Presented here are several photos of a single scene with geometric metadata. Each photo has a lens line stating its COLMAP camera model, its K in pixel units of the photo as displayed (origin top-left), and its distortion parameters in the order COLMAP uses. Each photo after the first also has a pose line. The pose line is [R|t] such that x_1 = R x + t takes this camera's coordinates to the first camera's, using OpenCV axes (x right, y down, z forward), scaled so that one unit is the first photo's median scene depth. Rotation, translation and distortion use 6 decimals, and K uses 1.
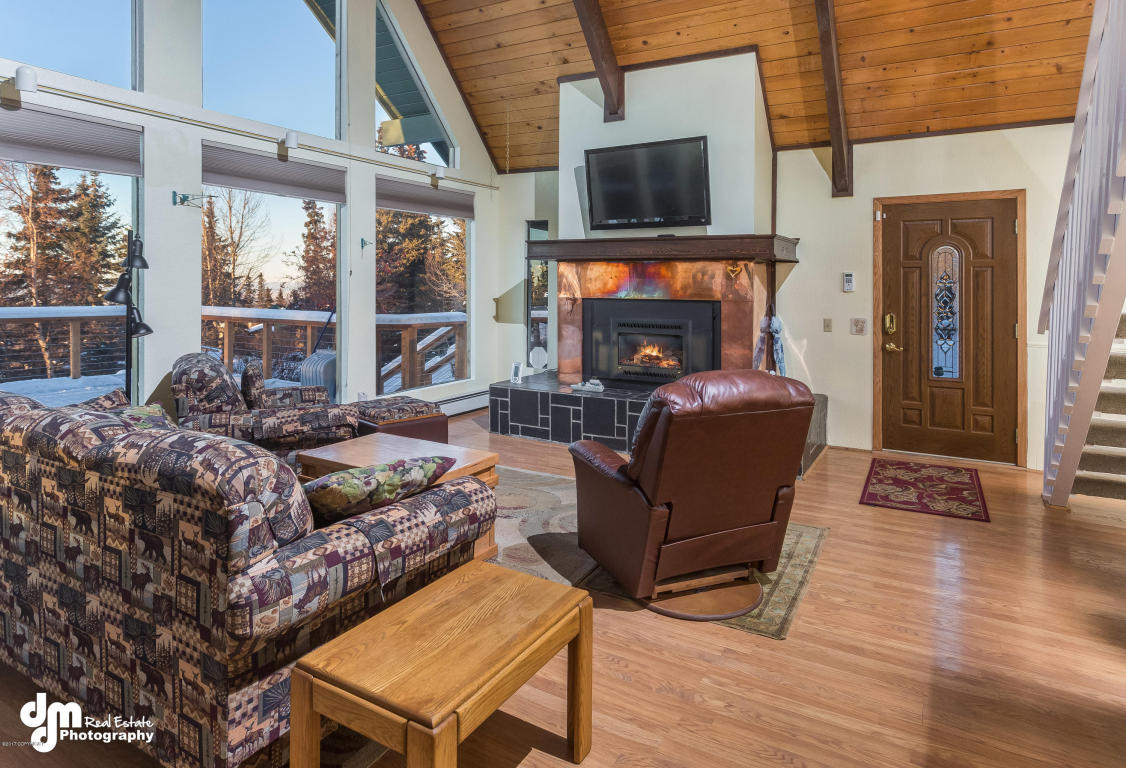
lens RADIAL K [[654.6, 0, 563.7], [0, 654.6, 290.9], [0, 0, 1]] dist [0.001869, 0.000263]
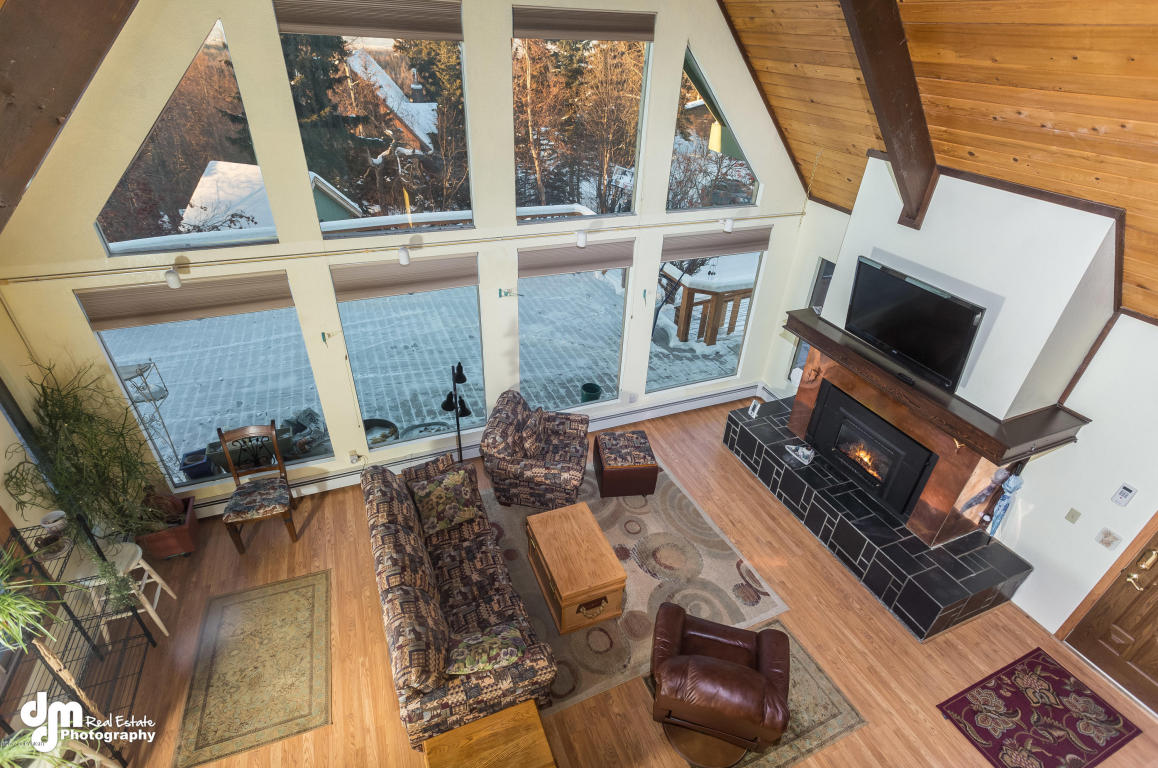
lens RADIAL K [[545.8, 0, 579.0], [0, 545.8, 384.0], [0, 0, 1]] dist [-0.000820, 0.000369]
pose [[0.793840, 0.347132, -0.499317, 0.177835], [-0.036770, 0.846970, 0.530367, -0.487088], [0.607014, -0.402667, 0.685123, 0.144720]]
